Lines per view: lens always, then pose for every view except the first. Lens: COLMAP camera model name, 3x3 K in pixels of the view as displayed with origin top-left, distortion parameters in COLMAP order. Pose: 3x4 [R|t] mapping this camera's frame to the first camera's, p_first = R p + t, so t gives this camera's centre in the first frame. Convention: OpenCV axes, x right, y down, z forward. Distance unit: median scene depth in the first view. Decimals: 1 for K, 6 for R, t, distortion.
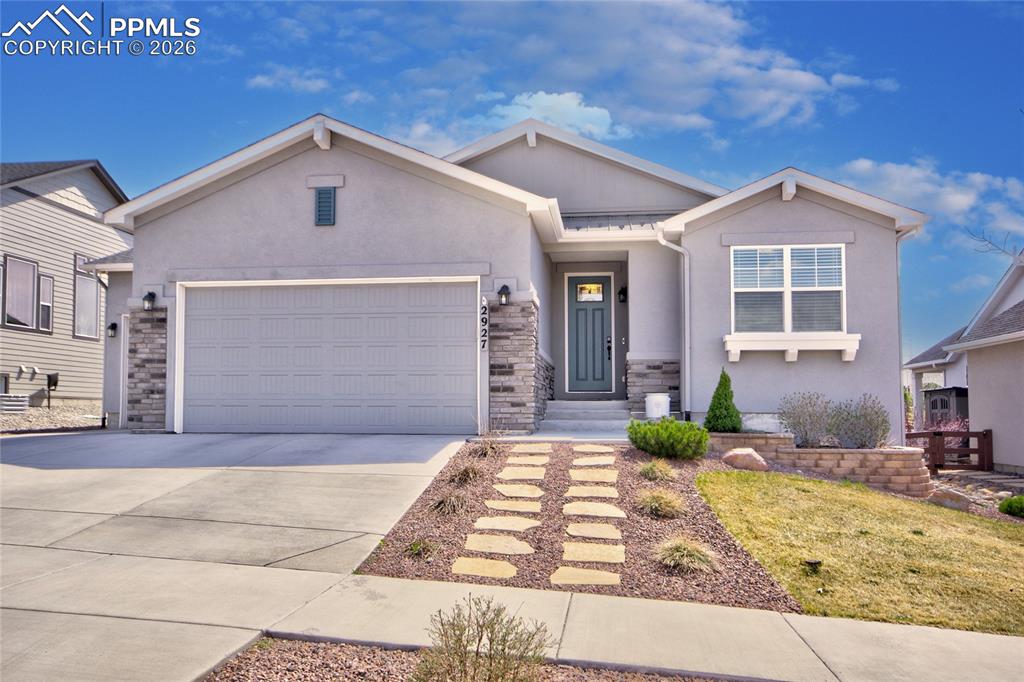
lens RADIAL K [[774.6, 0, 511.2], [0, 774.6, 368.2], [0, 0, 1]] dist [0.006127, 0.002178]
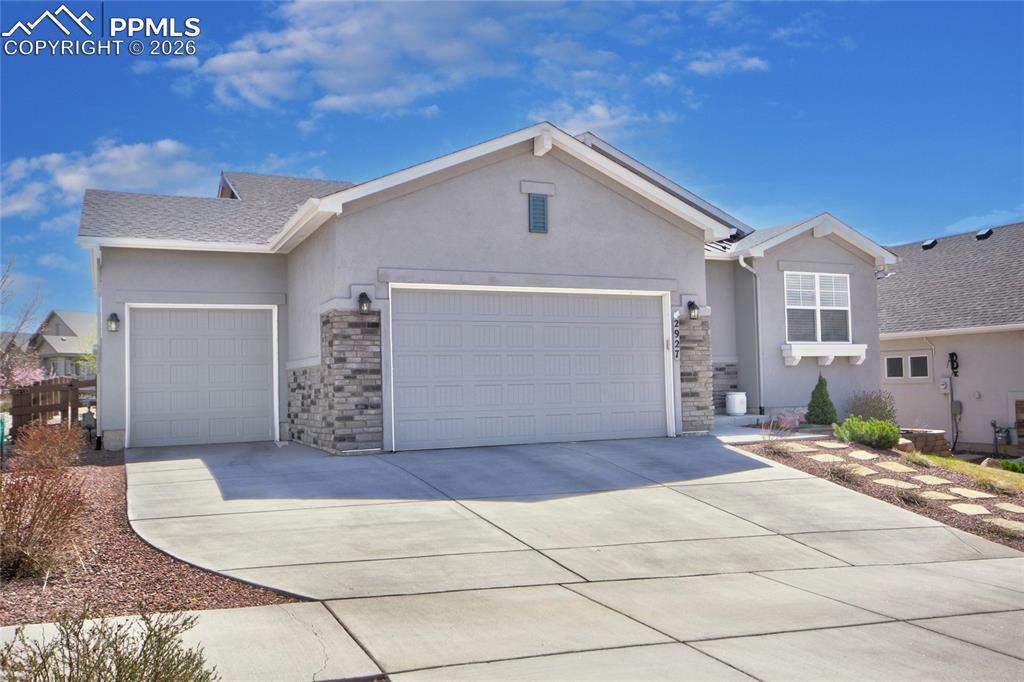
lens RADIAL K [[835.7, 0, 512.0], [0, 835.7, 341.0], [0, 0, 1]] dist [-0.003485, -0.001118]
pose [[0.850265, 0.007531, 0.526301, -0.819902], [-0.009021, 0.999959, 0.000266, -0.045703], [-0.526277, -0.004974, 0.850298, 0.109484]]
